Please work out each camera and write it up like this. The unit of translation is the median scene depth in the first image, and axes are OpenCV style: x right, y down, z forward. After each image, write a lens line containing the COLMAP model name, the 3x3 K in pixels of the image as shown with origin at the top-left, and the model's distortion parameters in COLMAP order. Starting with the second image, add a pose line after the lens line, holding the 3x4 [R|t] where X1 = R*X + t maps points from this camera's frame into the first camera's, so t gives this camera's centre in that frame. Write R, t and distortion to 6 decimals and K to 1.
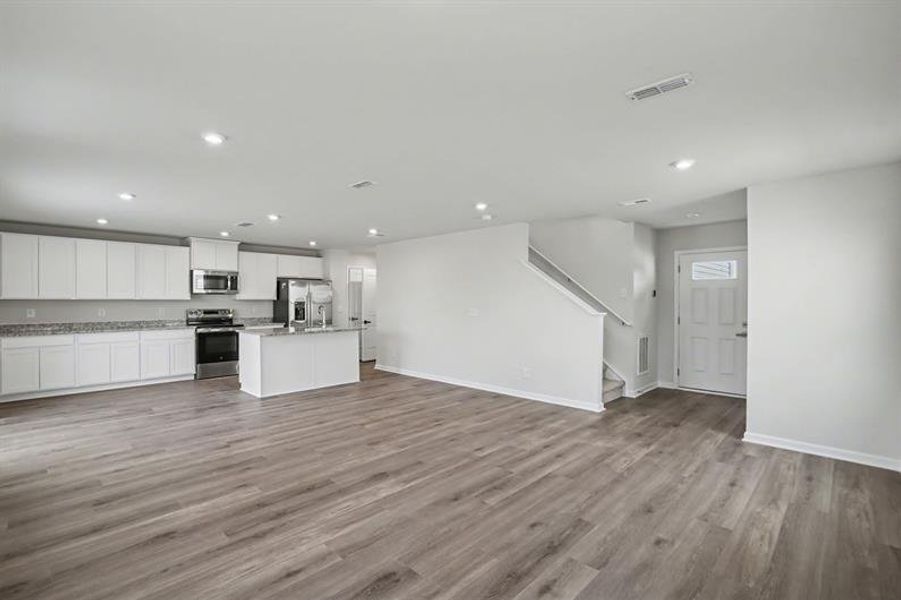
lens RADIAL K [[420.0, 0, 450.5], [0, 420.0, 300.0], [0, 0, 1]] dist [-0.002151, -0.000244]
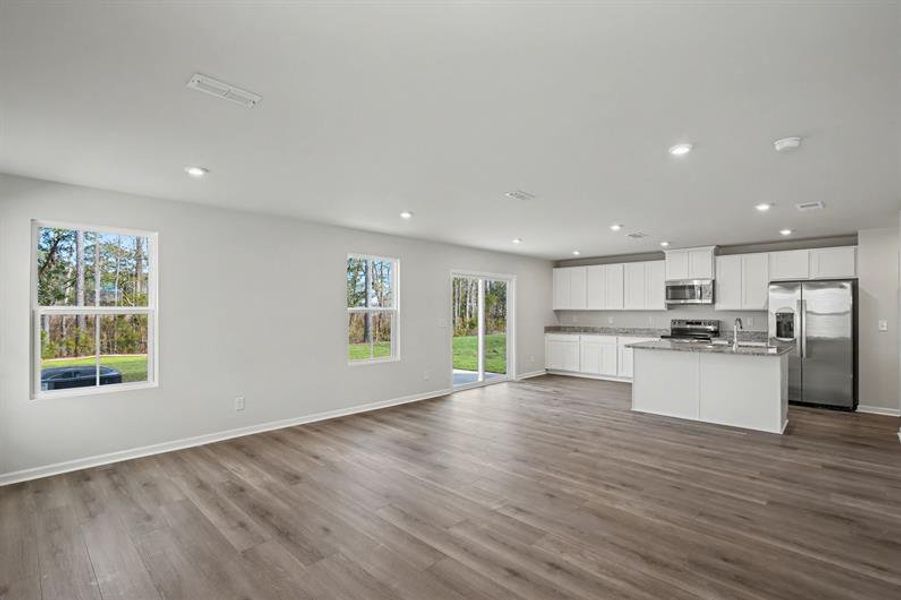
lens RADIAL K [[428.7, 0, 448.2], [0, 428.7, 303.6], [0, 0, 1]] dist [-0.002969, -0.000582]
pose [[-0.011225, -0.014593, -0.999831, 0.686920], [0.002255, 0.999891, -0.014619, -0.003980], [0.999934, -0.002419, -0.011191, 0.714314]]
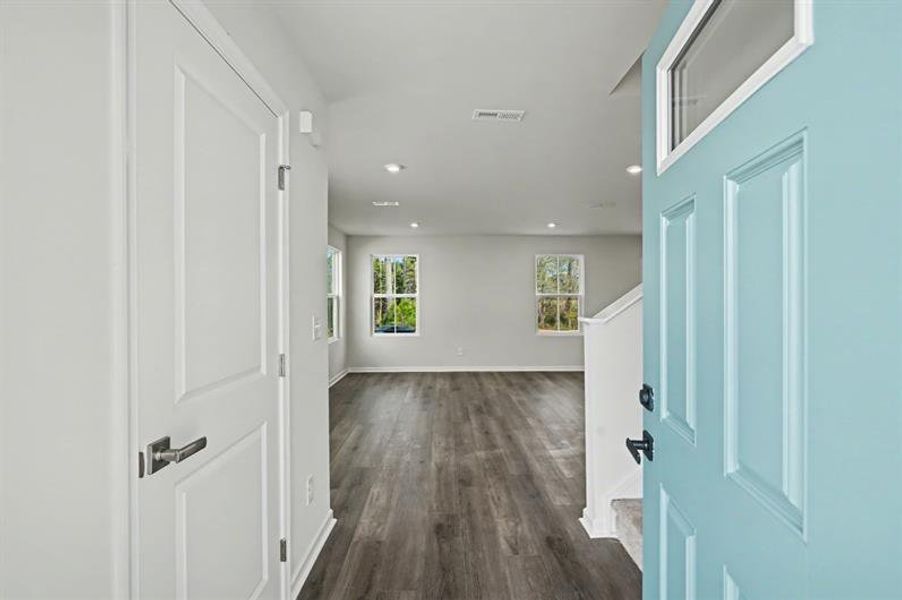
lens RADIAL K [[420.4, 0, 451.0], [0, 420.4, 300.0], [0, 0, 1]] dist [-0.002151, -0.000244]
pose [[-0.705135, 0.003255, -0.709065, 0.881019], [0.002393, 0.999995, 0.002212, 0.009359], [0.709069, -0.000137, -0.705139, 1.352057]]
